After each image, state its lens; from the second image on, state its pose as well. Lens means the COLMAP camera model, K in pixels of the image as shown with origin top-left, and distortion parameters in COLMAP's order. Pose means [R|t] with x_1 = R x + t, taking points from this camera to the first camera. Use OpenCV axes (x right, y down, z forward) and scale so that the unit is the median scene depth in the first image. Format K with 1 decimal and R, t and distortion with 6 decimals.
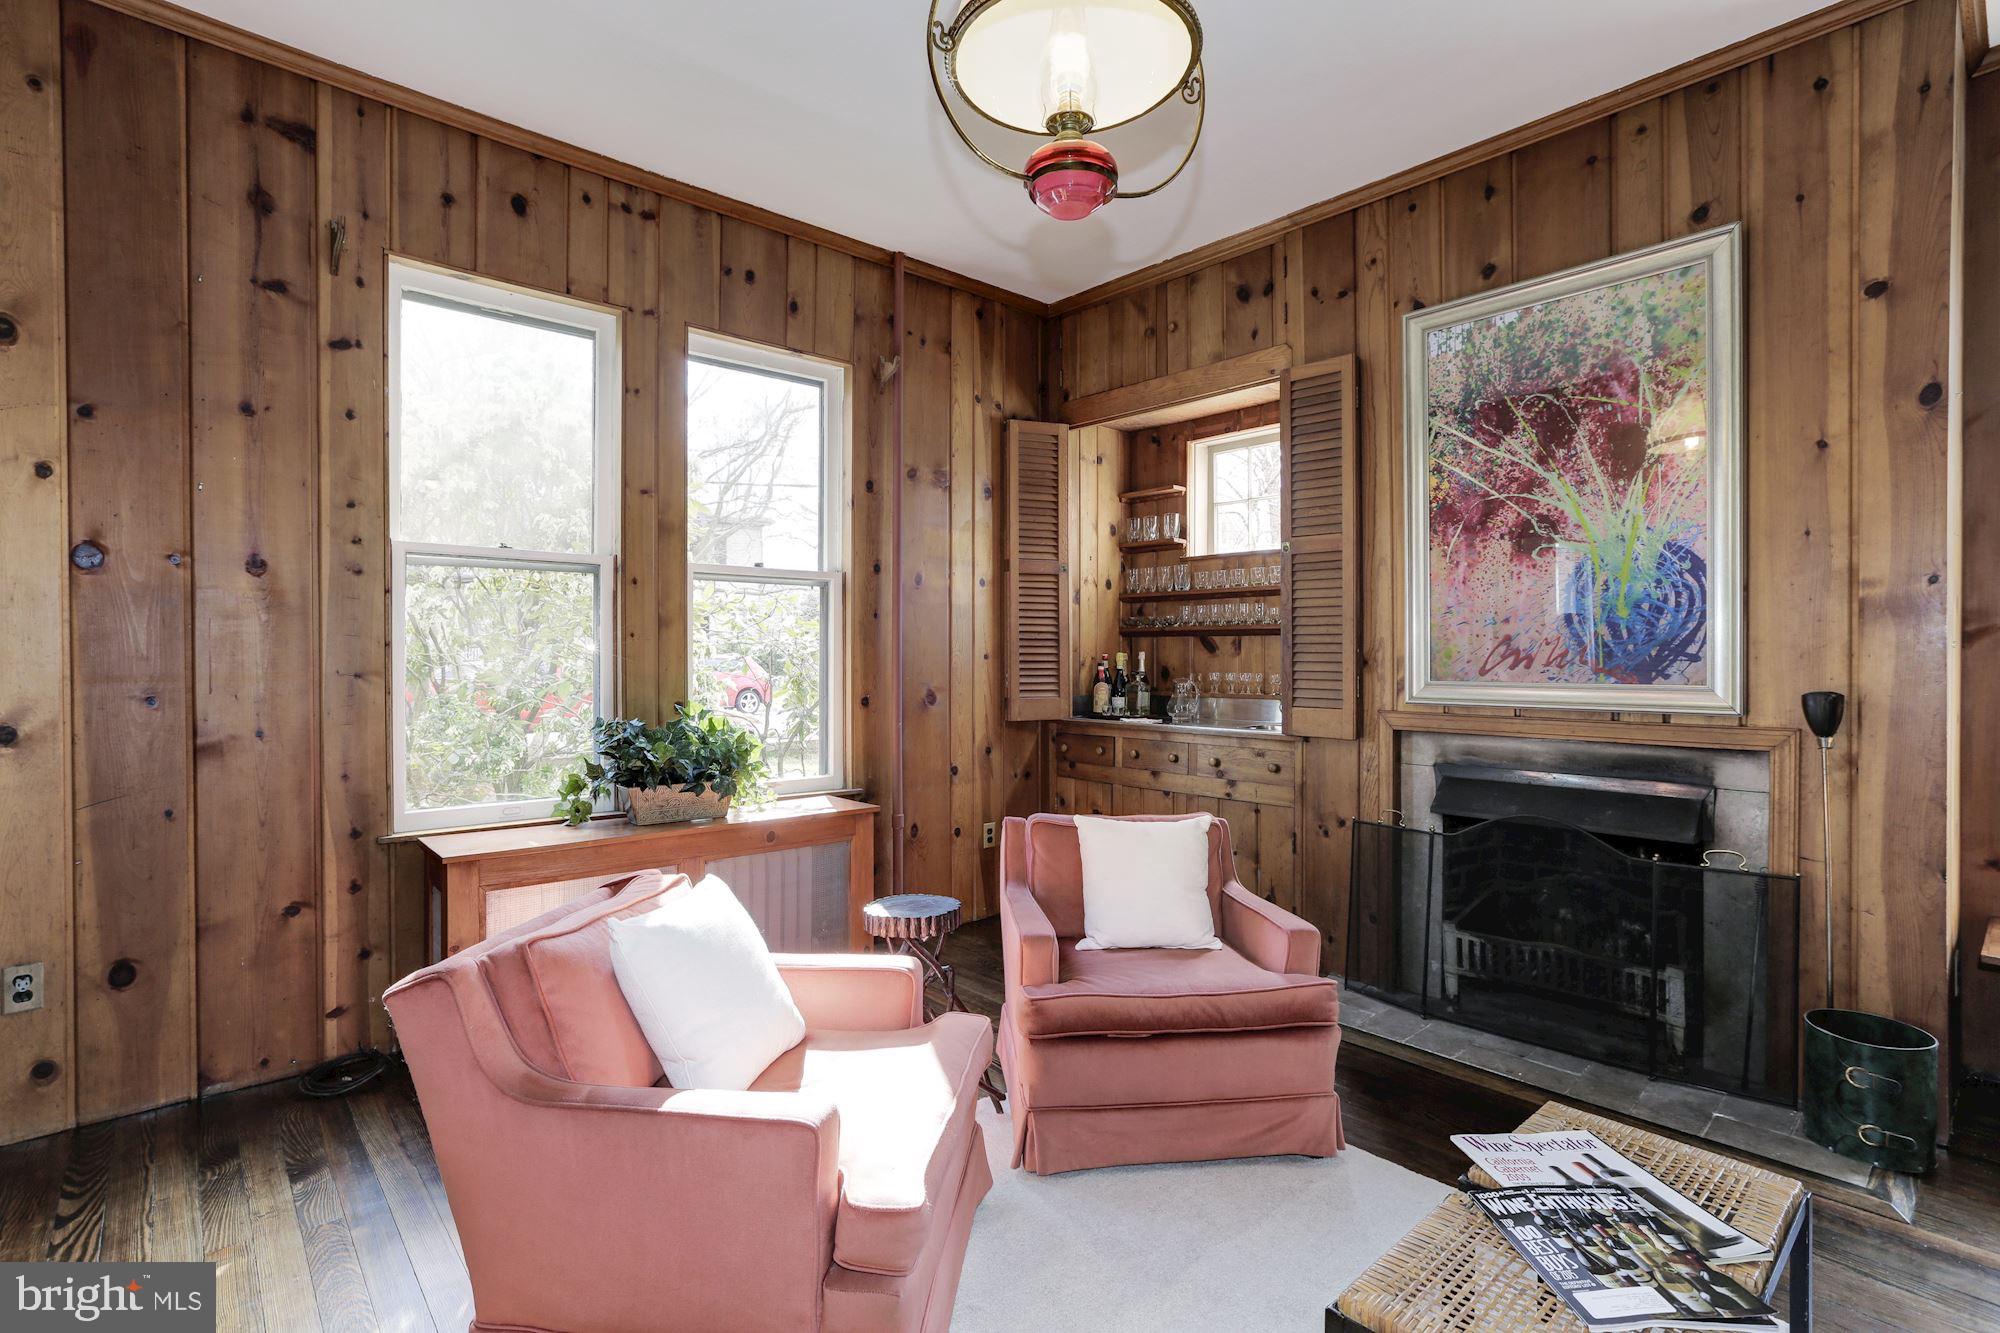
lens RADIAL K [[956.0, 0, 1000.0], [0, 956.0, 666.5], [0, 0, 1]] dist [-0.048032, 0.029457]
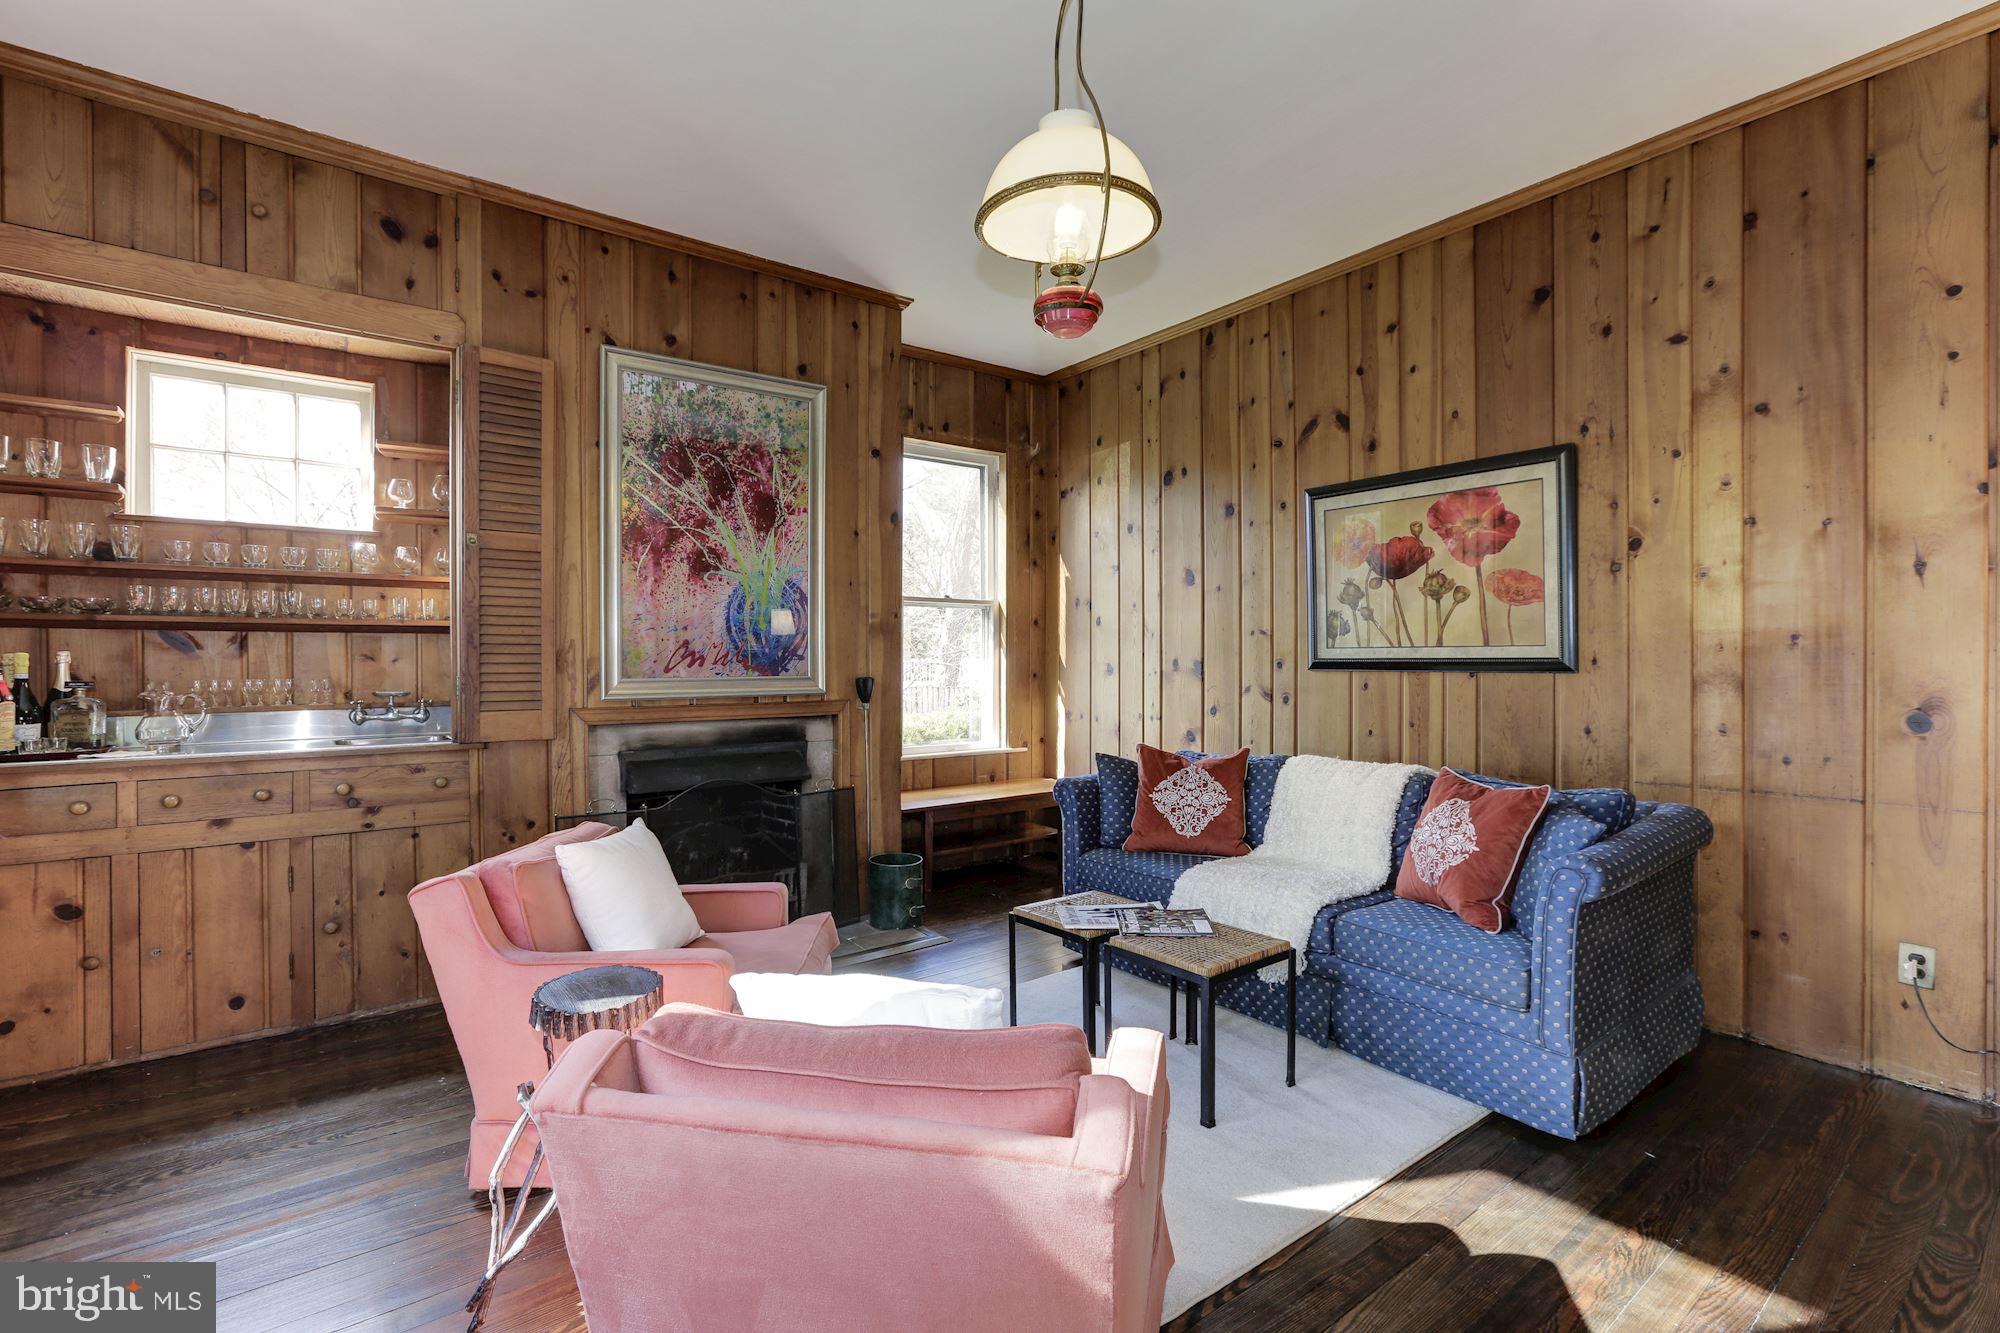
lens RADIAL K [[916.5, 0, 997.9], [0, 916.5, 660.5], [0, 0, 1]] dist [-0.012815, 0.000576]
pose [[0.078966, -0.005214, 0.996864, -0.631353], [0.012125, 0.999917, 0.004270, -0.006083], [-0.996804, 0.011750, 0.079023, 0.493573]]
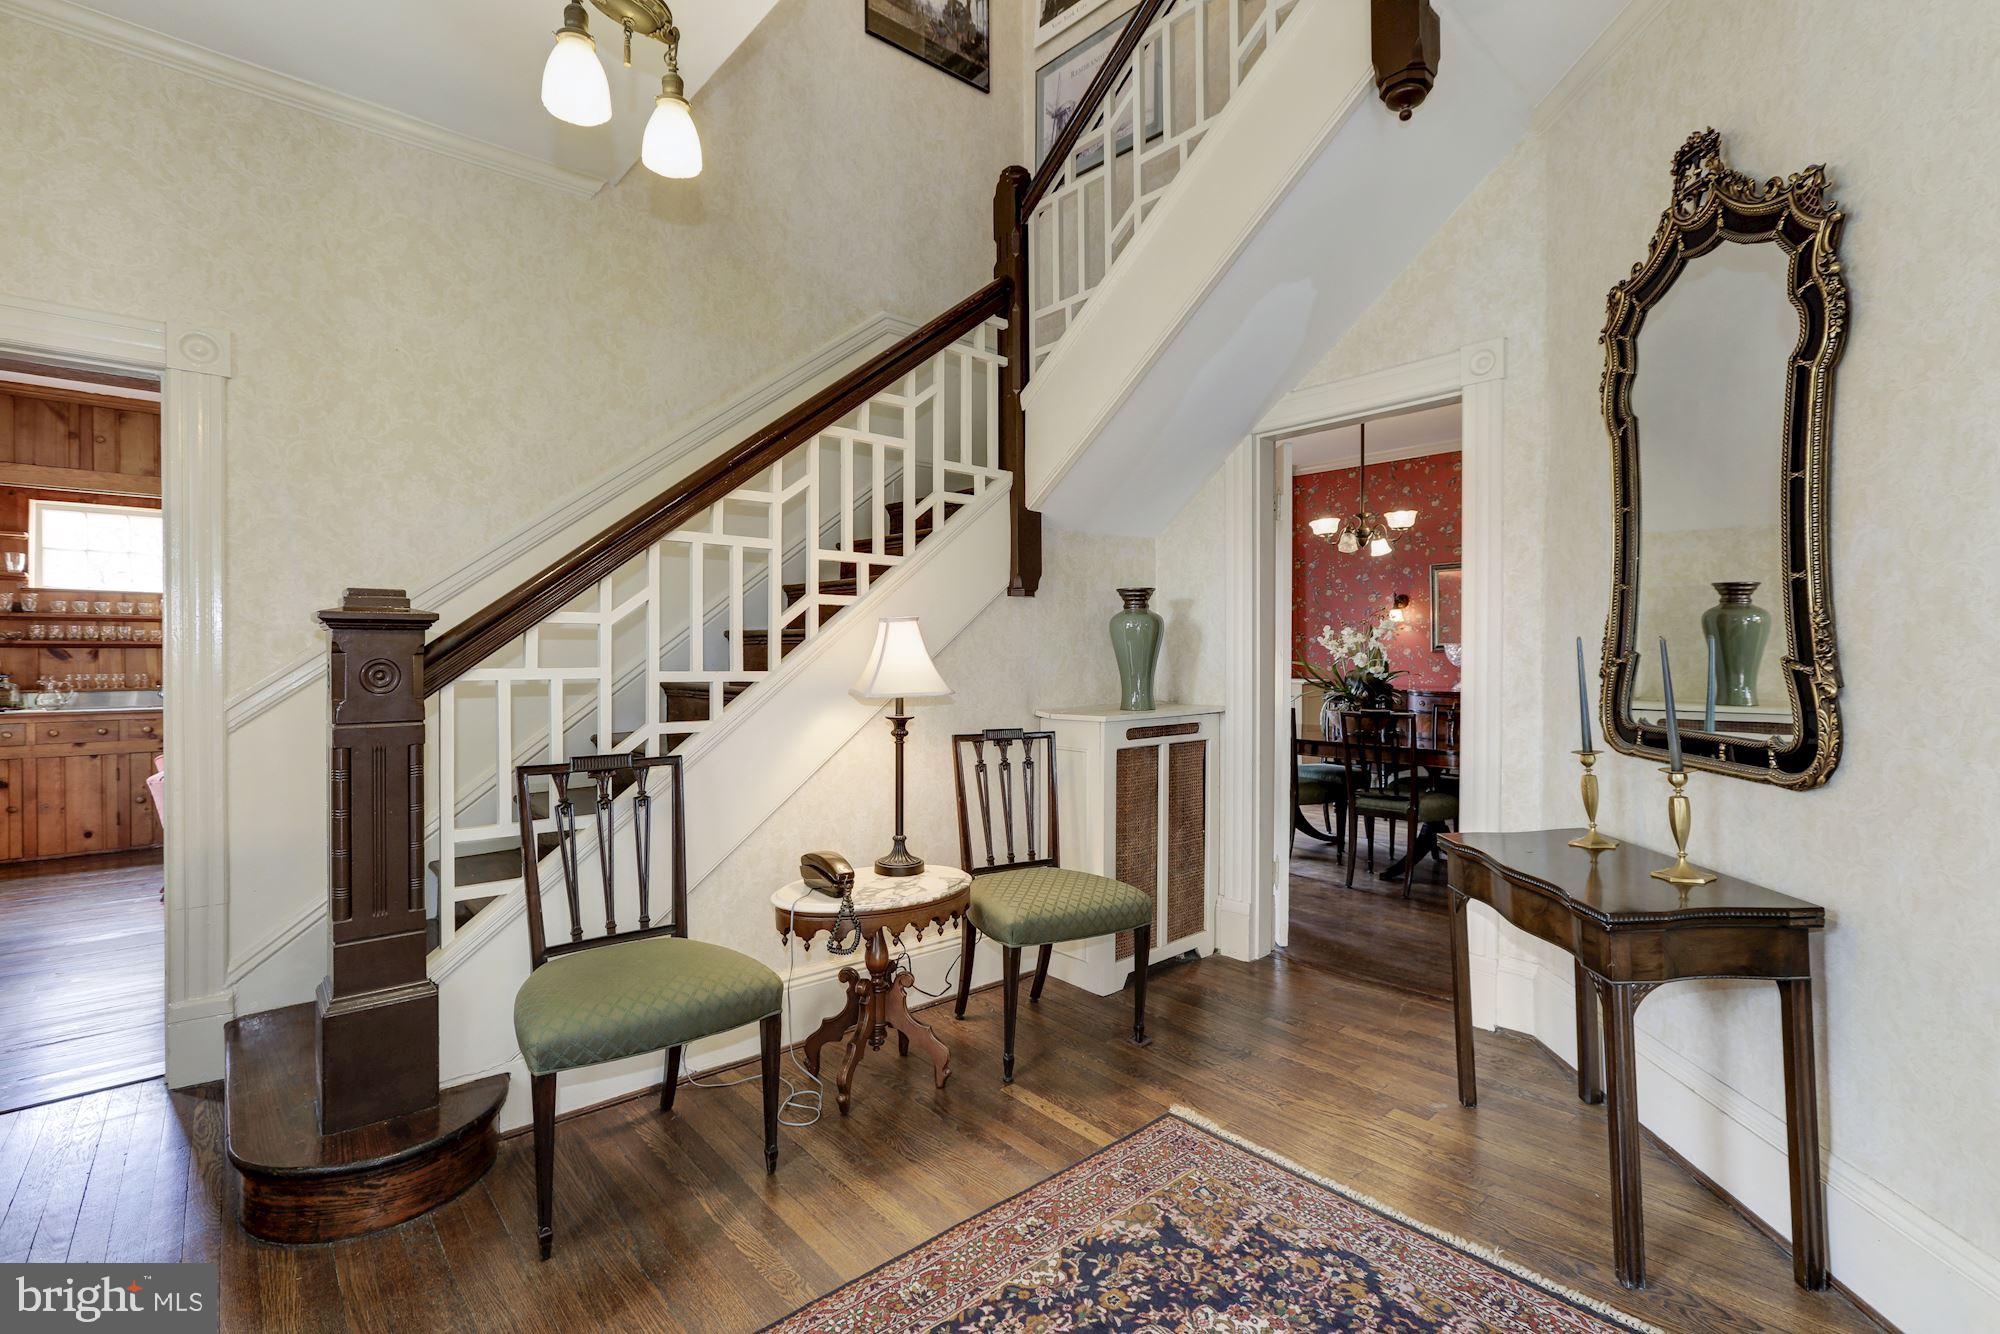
lens RADIAL K [[916.5, 0, 997.9], [0, 916.5, 661.0], [0, 0, 1]] dist [-0.012815, 0.000576]
pose [[0.014959, -0.000395, 0.999888, -1.589052], [0.014627, 0.999893, 0.000176, 0.009380], [-0.999781, 0.014623, 0.014964, -0.542848]]
